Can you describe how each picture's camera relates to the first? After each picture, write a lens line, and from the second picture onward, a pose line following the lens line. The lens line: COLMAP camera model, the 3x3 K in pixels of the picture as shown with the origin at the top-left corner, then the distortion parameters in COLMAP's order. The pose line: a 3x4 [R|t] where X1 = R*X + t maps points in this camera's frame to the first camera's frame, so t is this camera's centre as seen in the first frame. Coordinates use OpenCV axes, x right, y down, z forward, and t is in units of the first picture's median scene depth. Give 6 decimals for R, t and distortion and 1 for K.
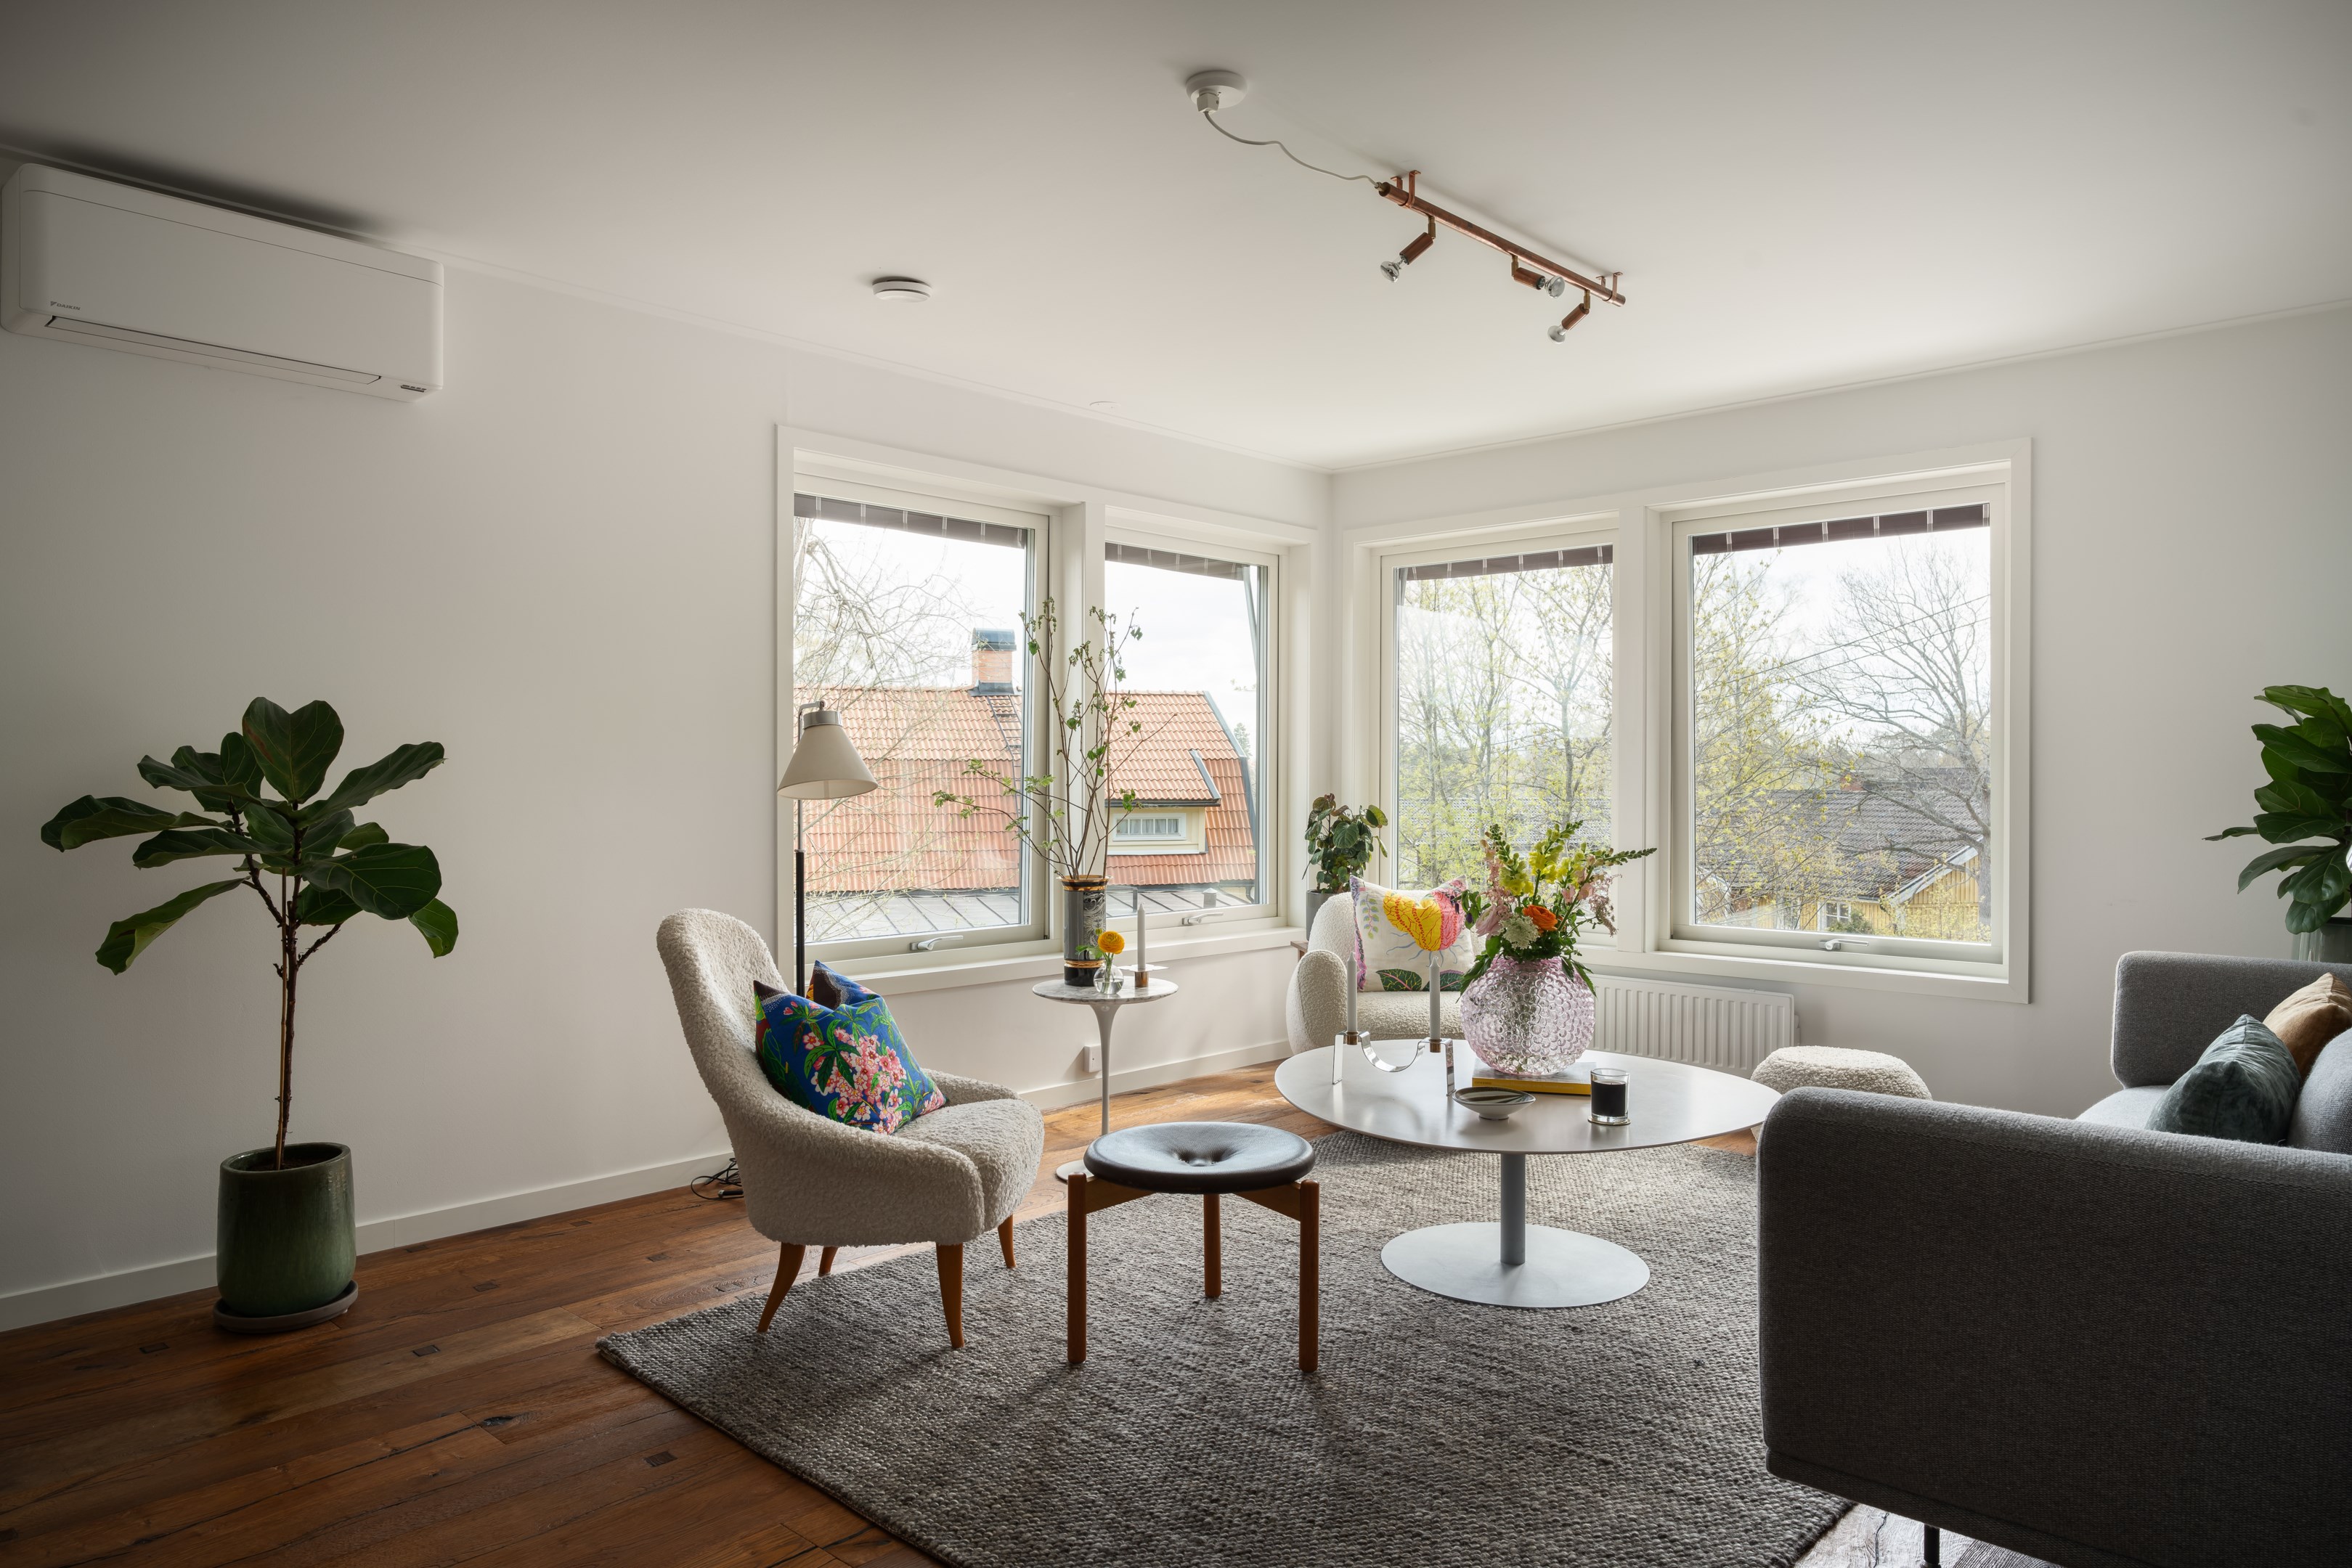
lens RADIAL K [[1528.0, 0, 1191.5], [0, 1528.0, 793.9], [0, 0, 1]] dist [0.000192, -0.003886]
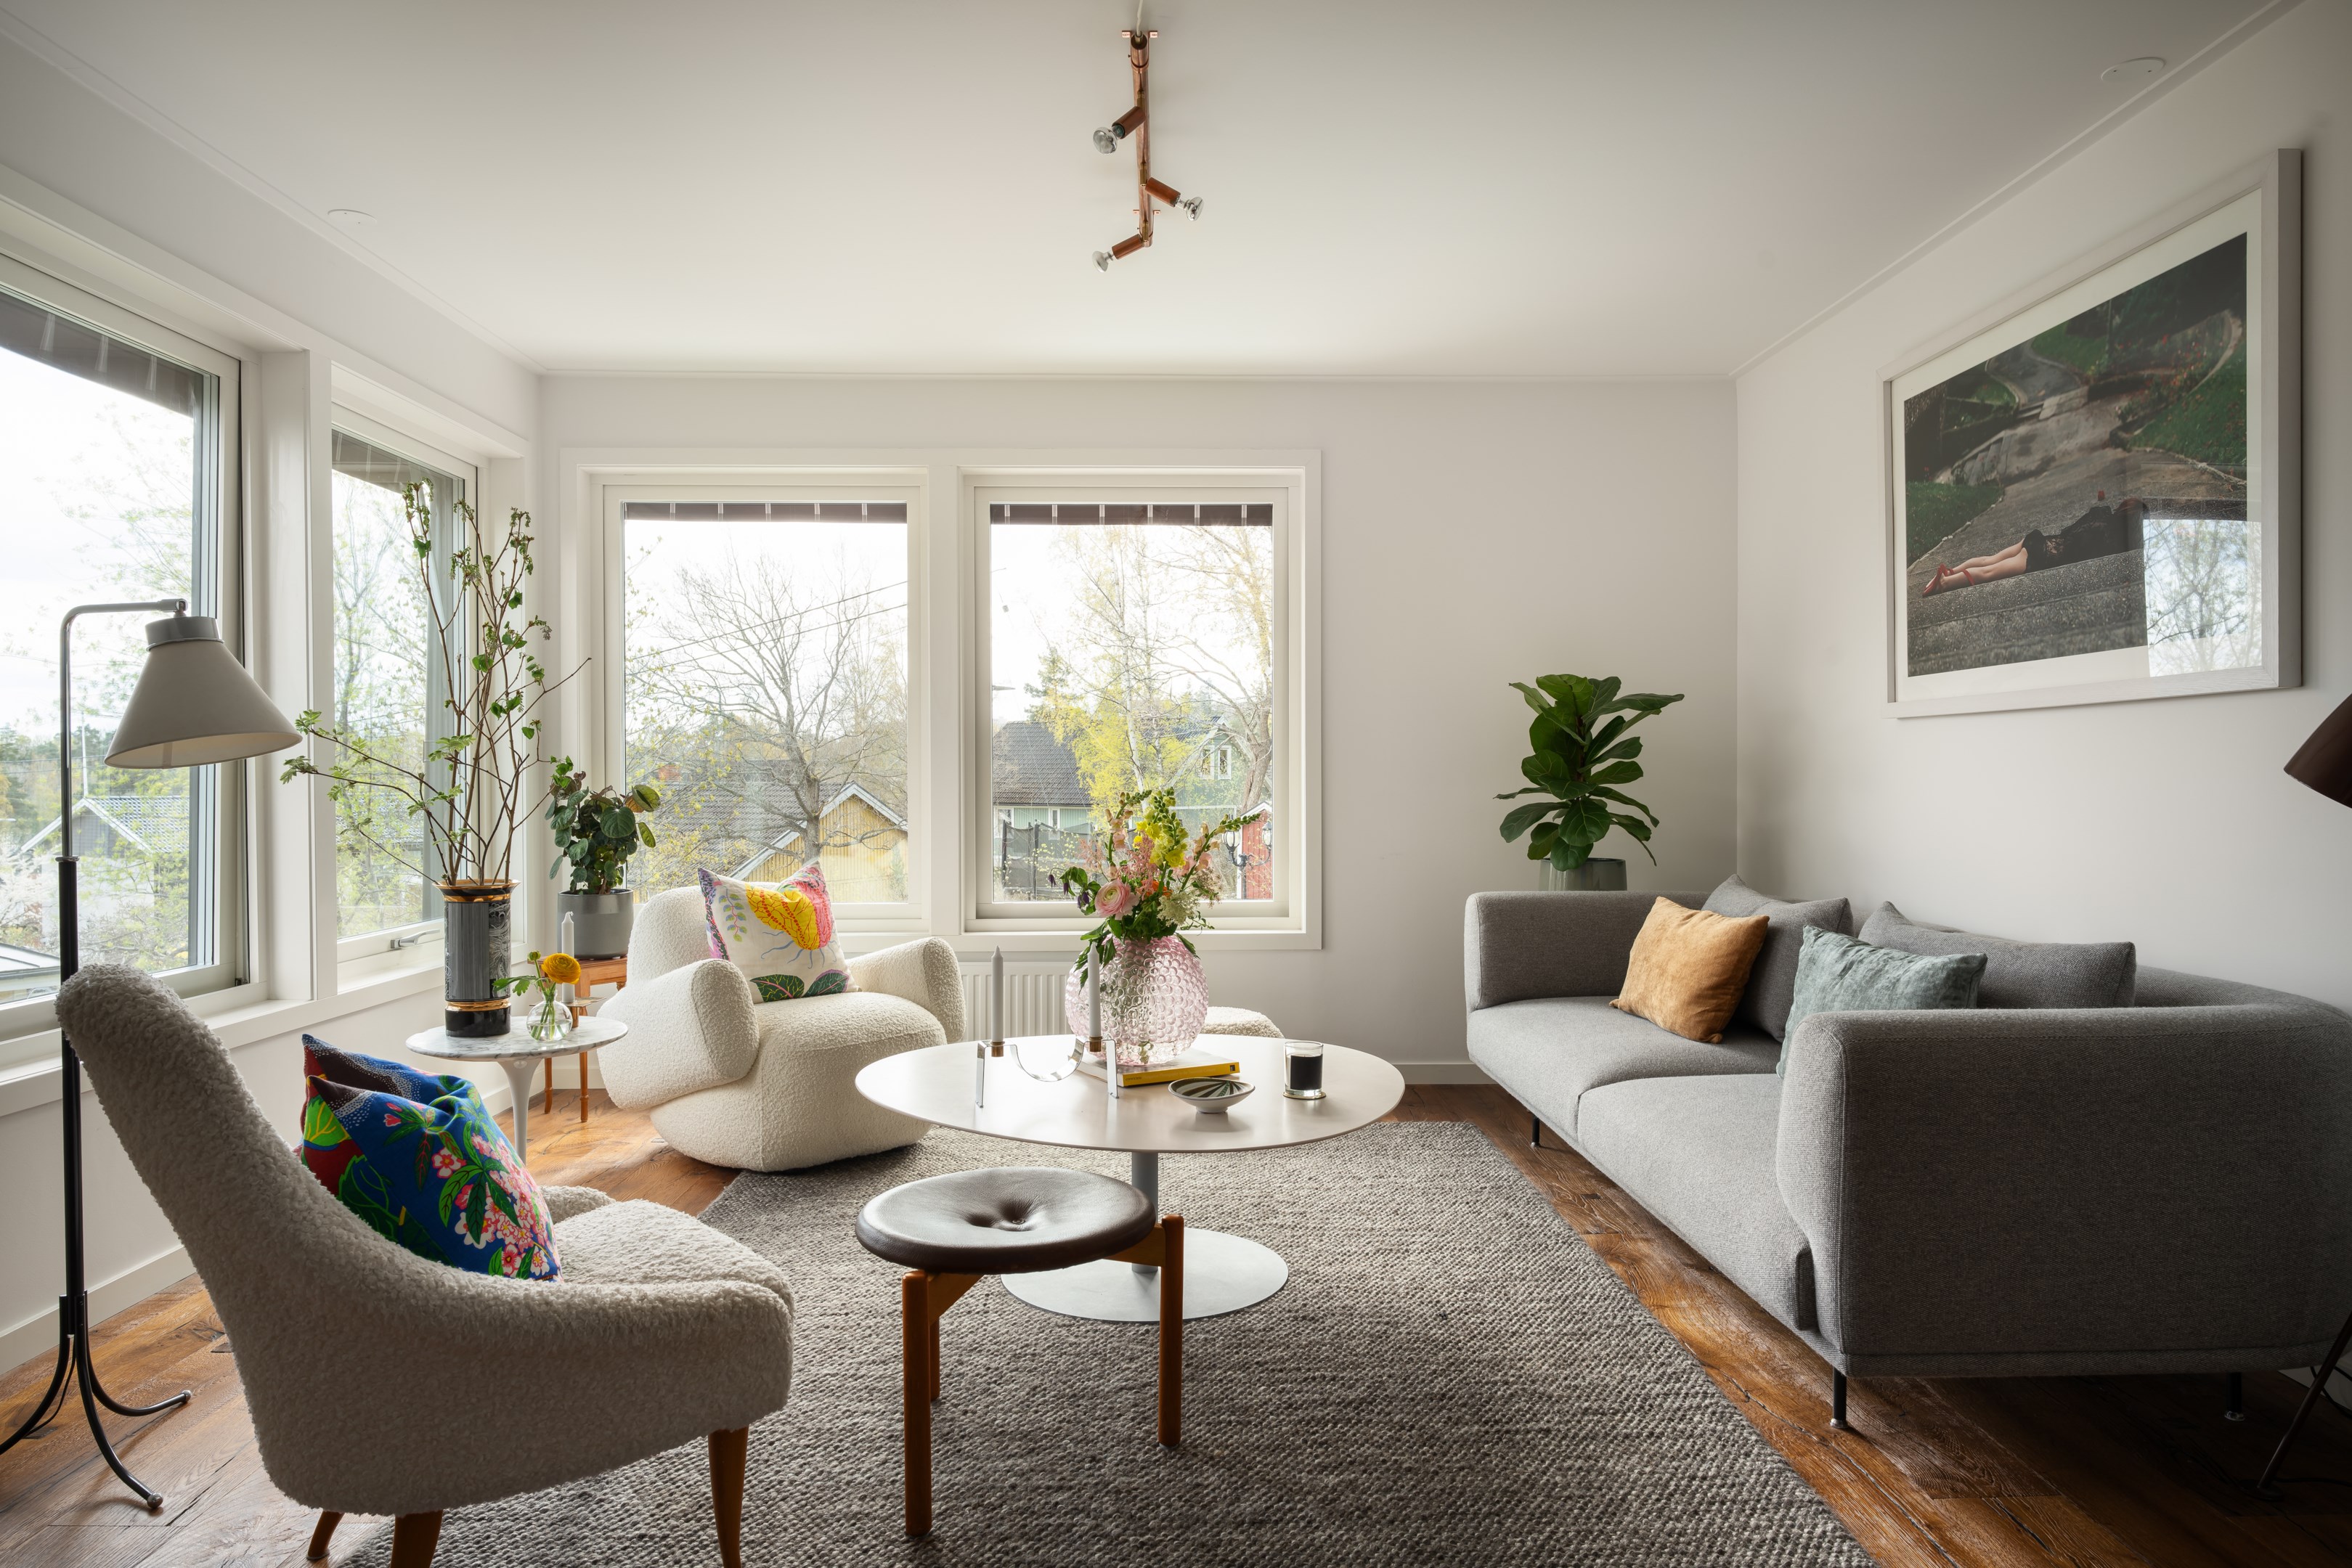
lens RADIAL K [[1528.0, 0, 1182.6], [0, 1528.0, 803.4], [0, 0, 1]] dist [0.000192, -0.003886]
pose [[0.714470, -0.018085, 0.699432, -0.376828], [0.011073, 0.999833, 0.014541, 0.013086], [-0.699578, -0.002645, 0.714551, 0.307062]]
